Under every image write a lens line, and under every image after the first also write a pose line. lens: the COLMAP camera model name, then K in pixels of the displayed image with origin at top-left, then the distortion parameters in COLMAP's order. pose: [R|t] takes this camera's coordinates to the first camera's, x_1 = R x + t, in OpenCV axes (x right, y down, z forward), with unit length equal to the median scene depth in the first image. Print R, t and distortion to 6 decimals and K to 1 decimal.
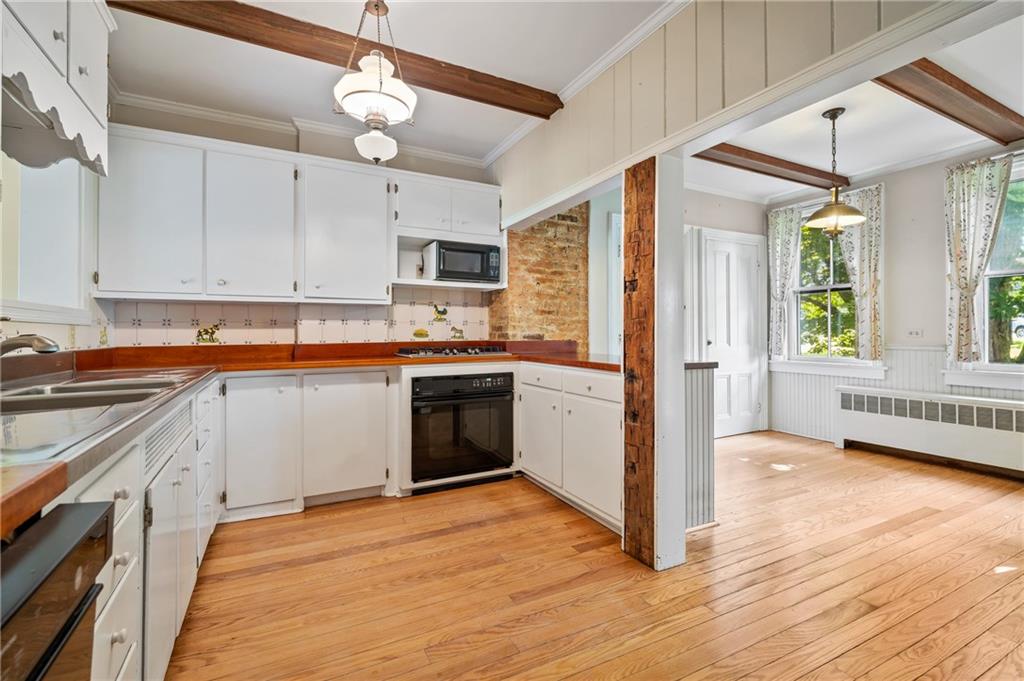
lens RADIAL K [[455.6, 0, 512.4], [0, 455.6, 332.1], [0, 0, 1]] dist [0.001874, 0.000423]
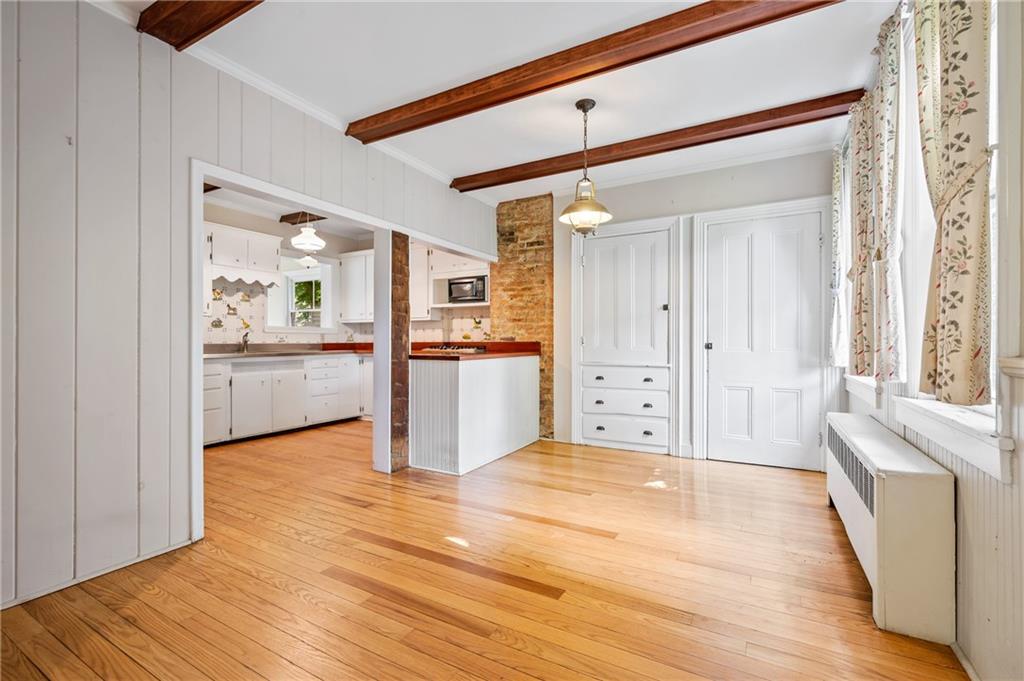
lens RADIAL K [[455.6, 0, 513.4], [0, 455.6, 340.9], [0, 0, 1]] dist [0.001874, 0.000423]
pose [[0.543493, 0.004059, -0.839404, 1.392061], [0.003797, 0.999966, 0.007294, 0.007729], [0.839405, -0.007151, 0.543459, 0.332422]]
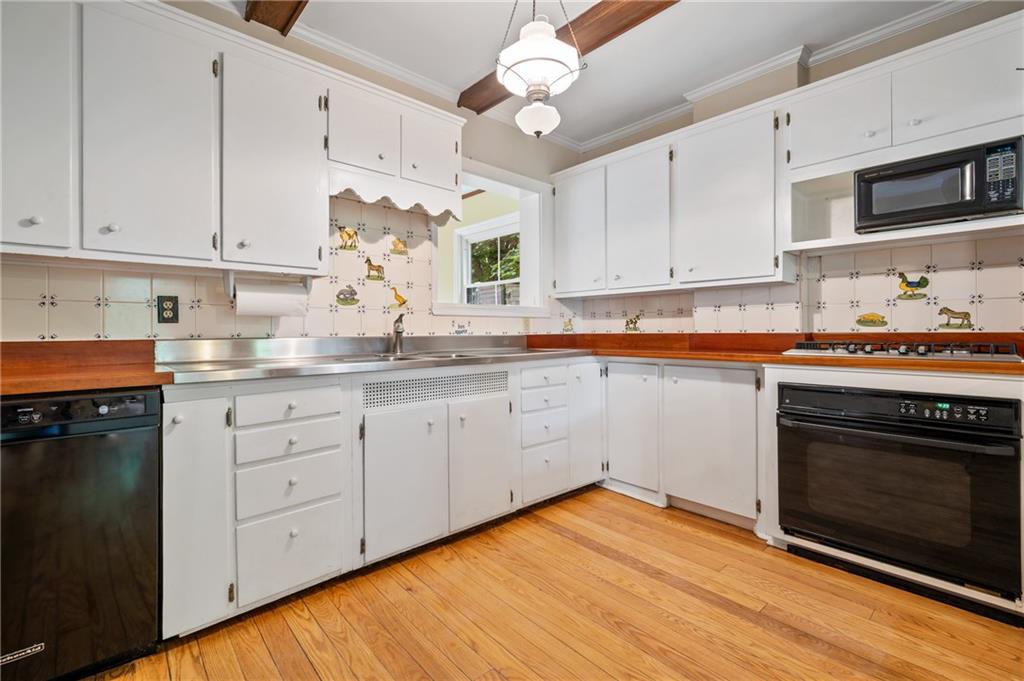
lens RADIAL K [[455.6, 0, 512.8], [0, 455.6, 329.7], [0, 0, 1]] dist [0.001874, 0.000423]
pose [[0.249808, 0.004077, -0.968287, 0.343310], [0.007993, 0.999948, 0.006272, 0.009824], [0.968262, -0.009306, 0.249762, 0.407935]]
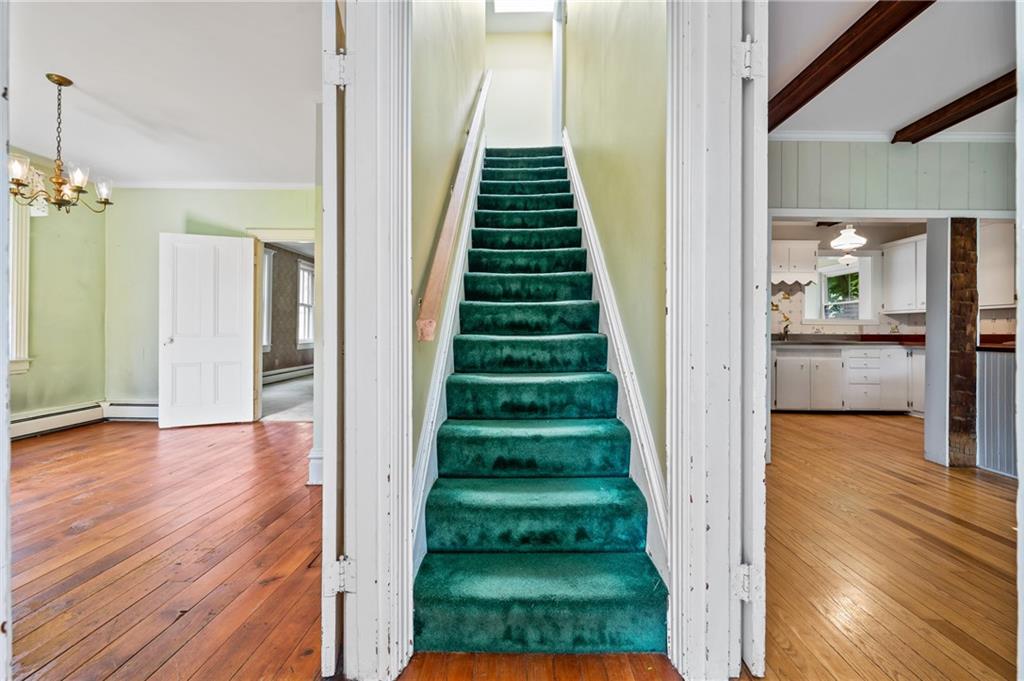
lens RADIAL K [[427.1, 0, 509.7], [0, 427.1, 328.2], [0, 0, 1]] dist [-0.001733, 0.000152]
pose [[-0.479780, -0.006479, -0.877365, 1.701049], [-0.000481, 0.999975, -0.007121, 0.015602], [0.877389, -0.002994, -0.479771, 0.251426]]
